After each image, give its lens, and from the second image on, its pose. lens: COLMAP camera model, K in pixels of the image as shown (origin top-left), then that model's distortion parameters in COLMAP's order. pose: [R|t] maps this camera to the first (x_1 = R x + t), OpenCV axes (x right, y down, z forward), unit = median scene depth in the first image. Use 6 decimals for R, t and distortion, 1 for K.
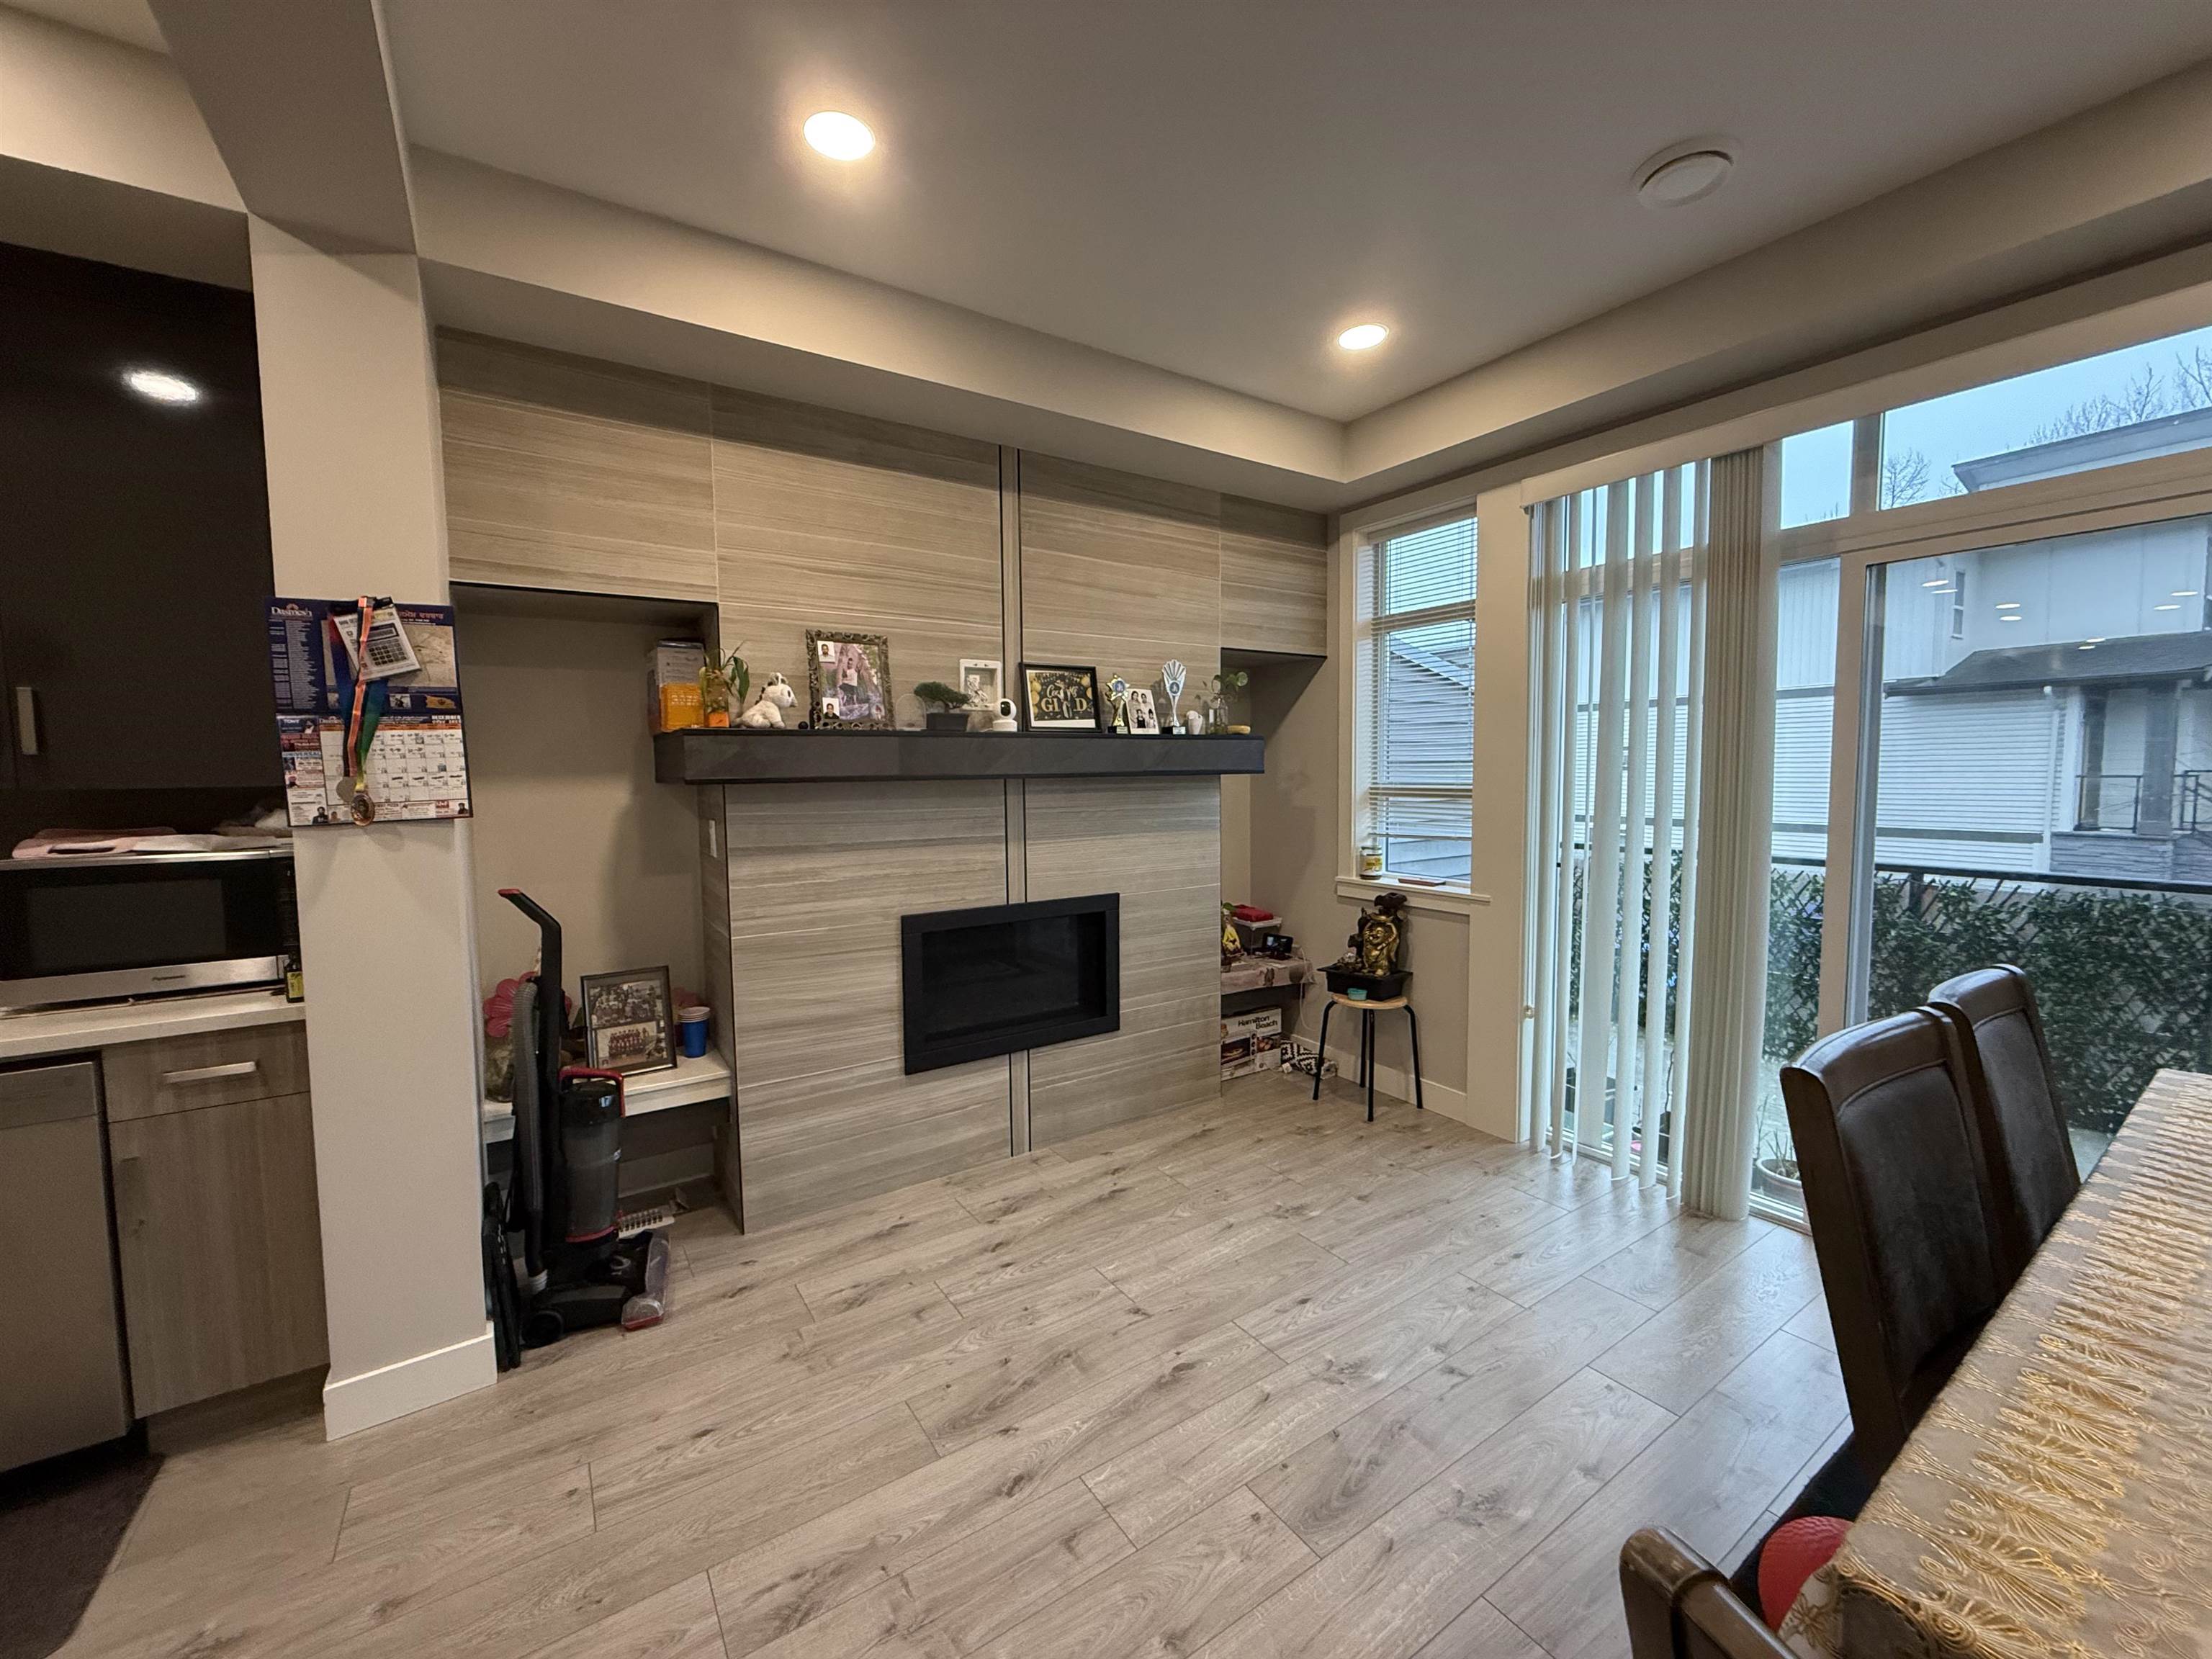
lens RADIAL K [[874.1, 0, 1098.1], [0, 874.1, 830.0], [0, 0, 1]] dist [-0.001654, 0.000074]
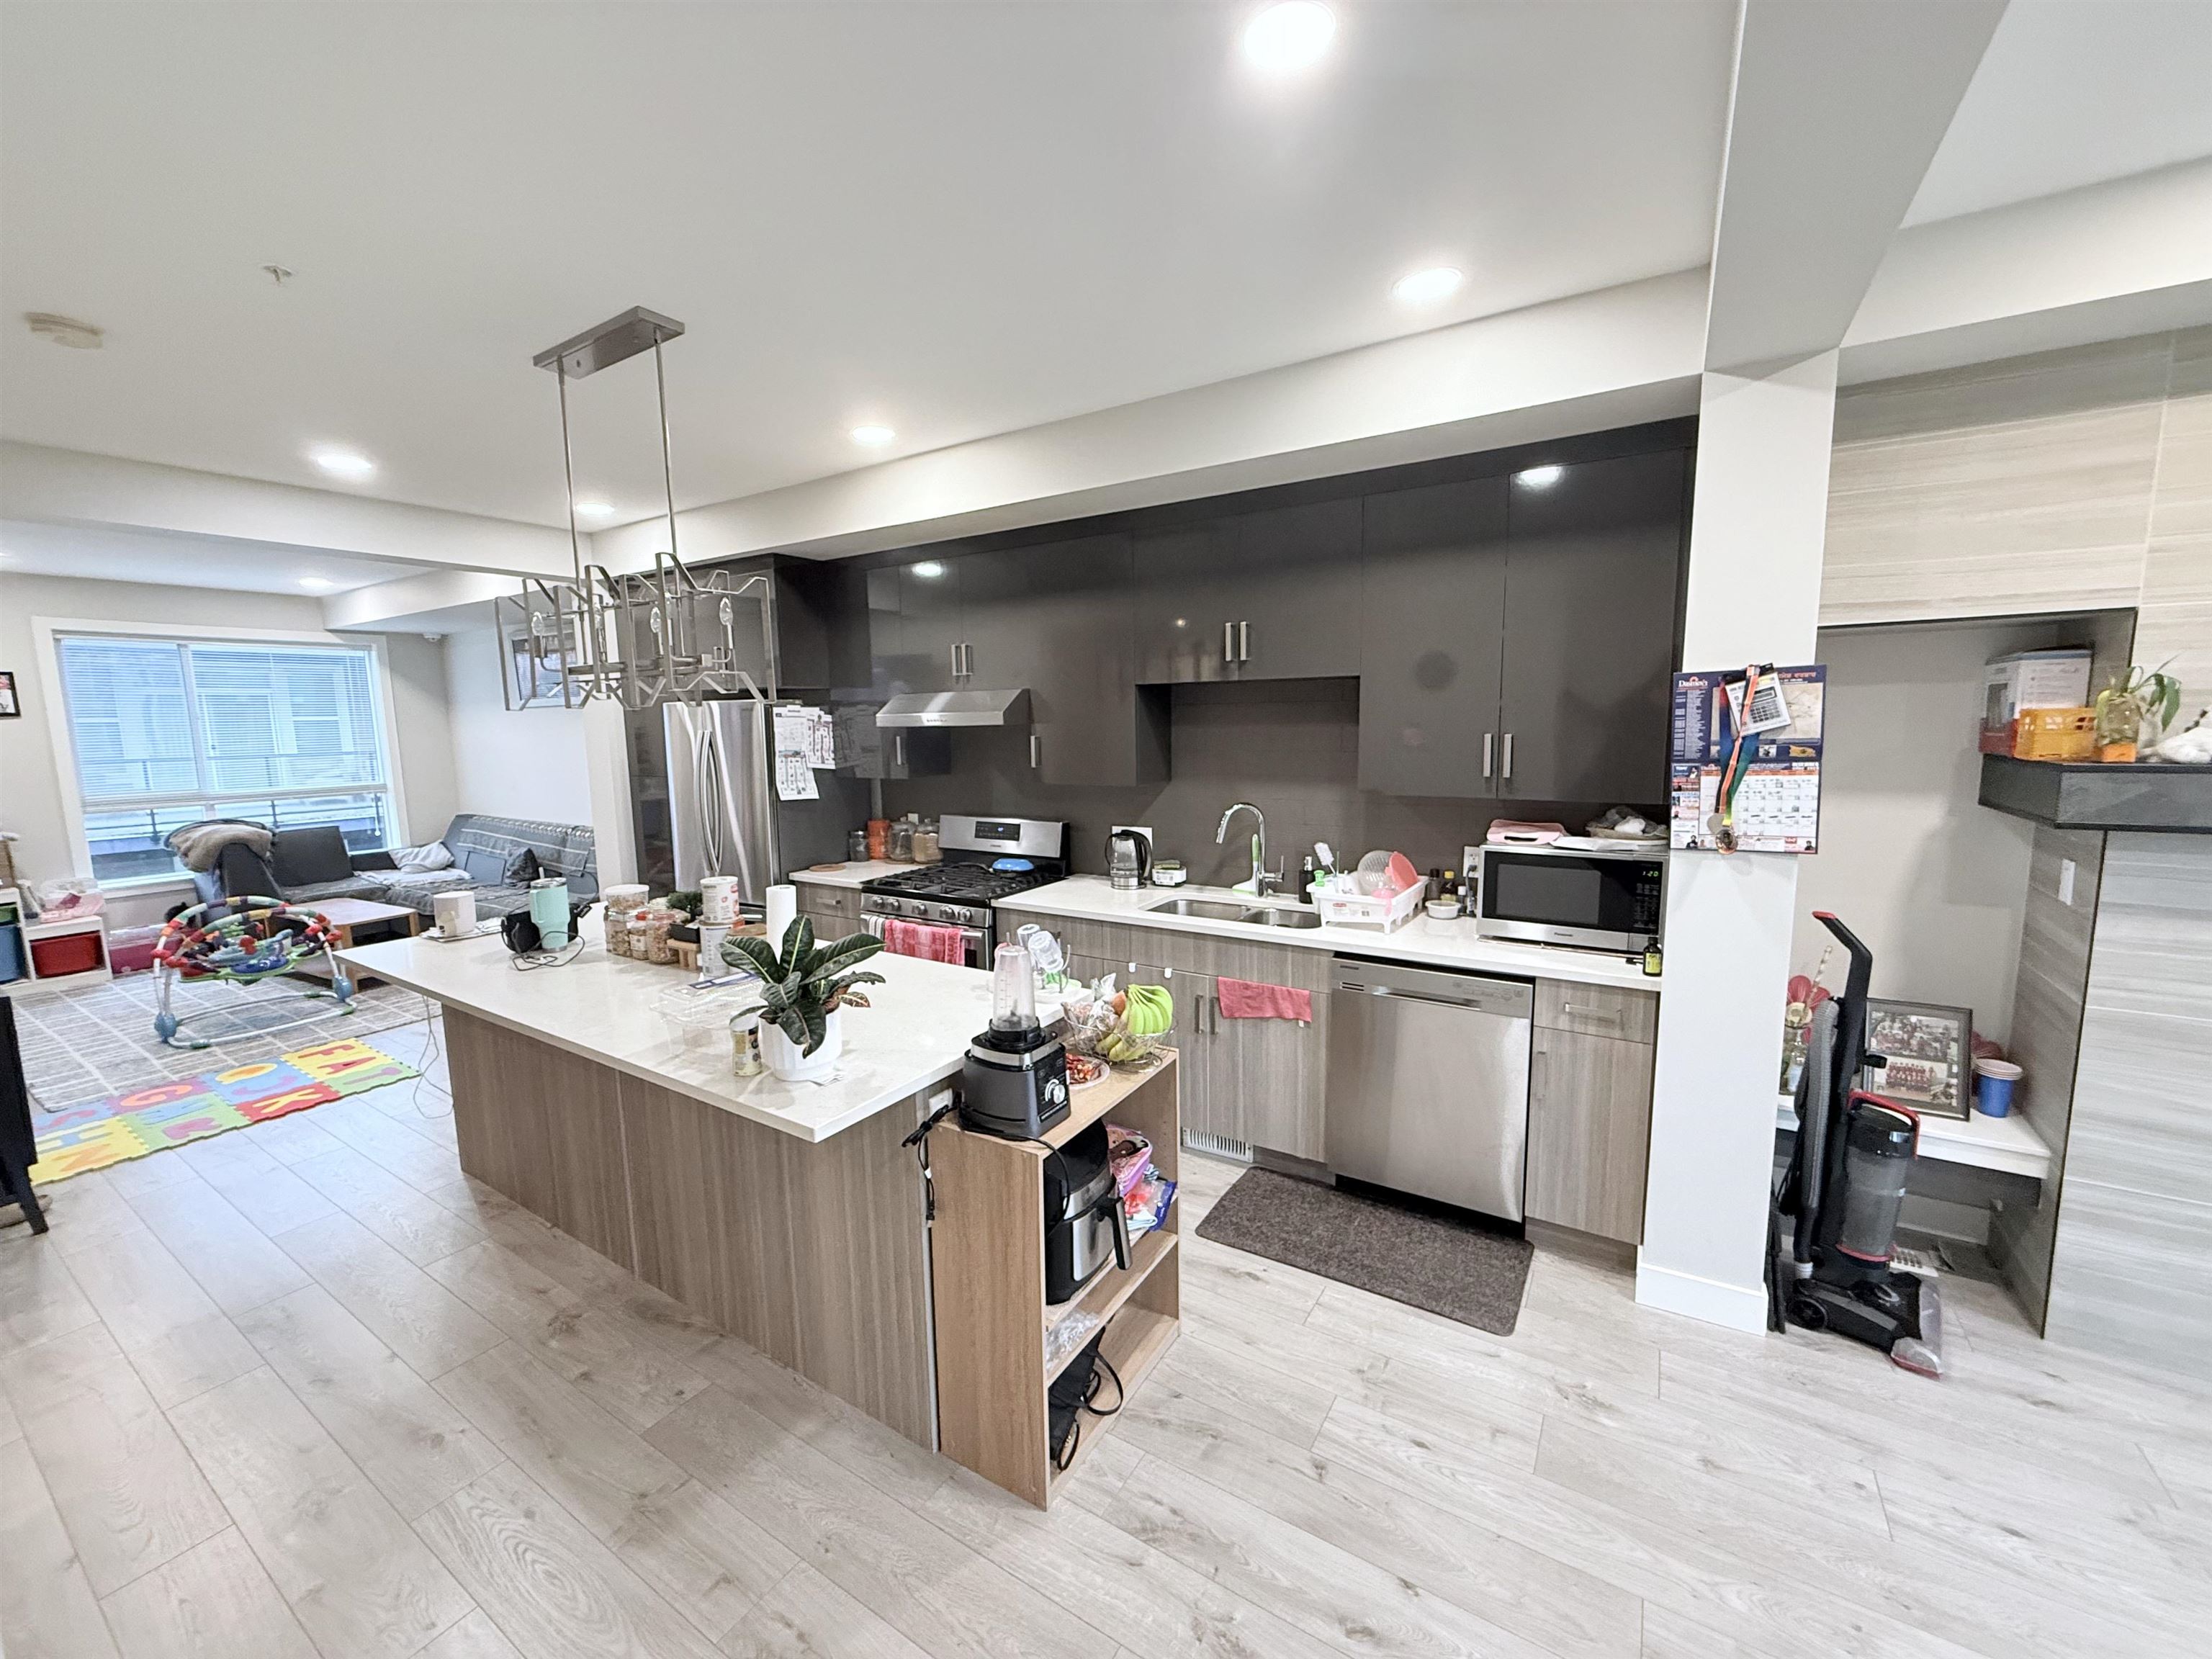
lens RADIAL K [[874.1, 0, 1098.1], [0, 874.1, 830.0], [0, 0, 1]] dist [-0.001654, 0.000074]
pose [[0.405033, 0.122341, -0.906080, -0.083827], [-0.048698, 0.992487, 0.112239, -0.126976], [0.913004, -0.001336, 0.407948, -0.294827]]
